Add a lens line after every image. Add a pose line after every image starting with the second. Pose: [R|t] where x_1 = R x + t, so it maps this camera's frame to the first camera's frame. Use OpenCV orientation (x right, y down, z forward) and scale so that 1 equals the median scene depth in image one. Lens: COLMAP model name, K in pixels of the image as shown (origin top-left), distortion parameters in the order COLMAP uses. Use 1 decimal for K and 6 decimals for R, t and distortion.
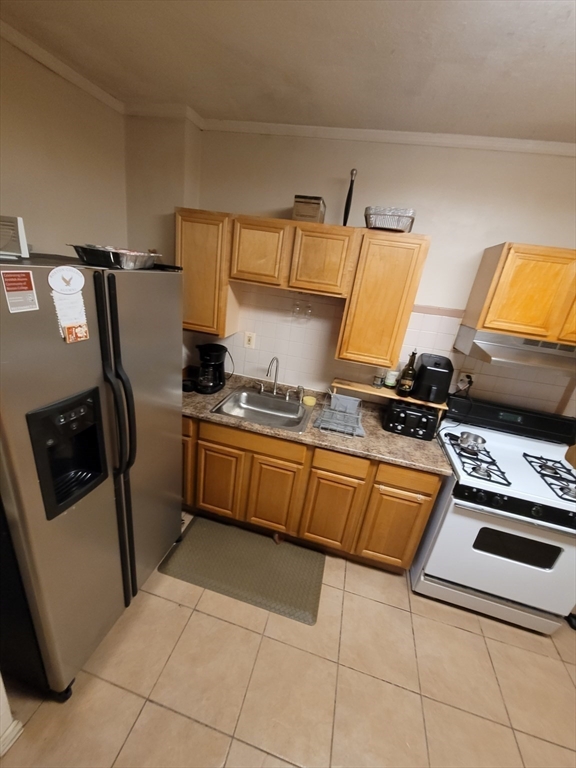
lens RADIAL K [[312.2, 0, 282.5], [0, 312.2, 385.2], [0, 0, 1]] dist [0.000903, 0.000111]
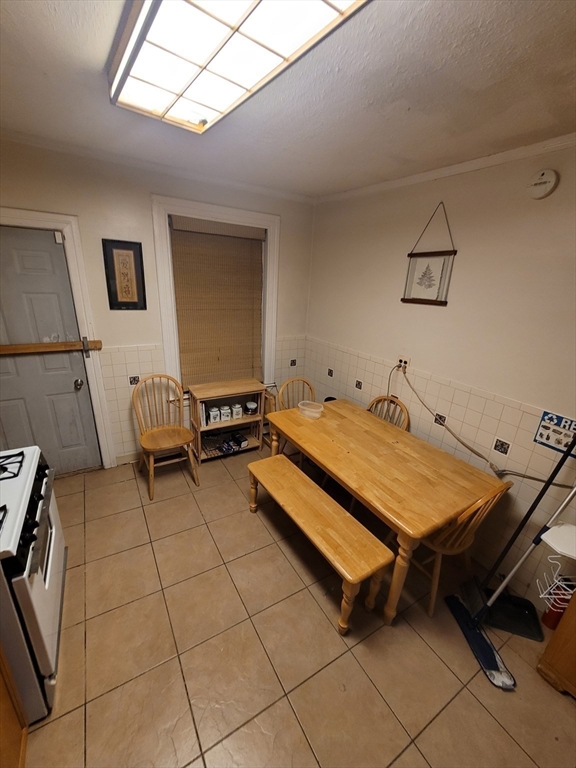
lens RADIAL K [[312.2, 0, 287.1], [0, 312.2, 383.8], [0, 0, 1]] dist [0.000903, 0.000111]
pose [[-0.699351, -0.381473, 0.604472, -0.081598], [0.105895, 0.781049, 0.615426, -0.269027], [-0.706890, 0.494410, -0.505831, 0.672637]]
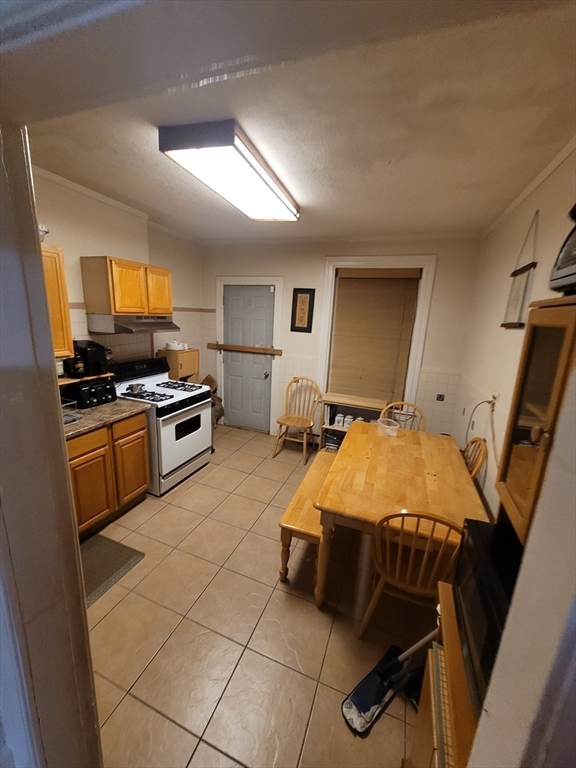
lens RADIAL K [[312.2, 0, 284.2], [0, 312.2, 382.7], [0, 0, 1]] dist [0.000903, 0.000111]
pose [[0.117830, -0.333297, 0.935430, -0.741837], [0.310987, 0.906993, 0.283992, -0.052170], [-0.943082, 0.257444, 0.210522, 0.016019]]
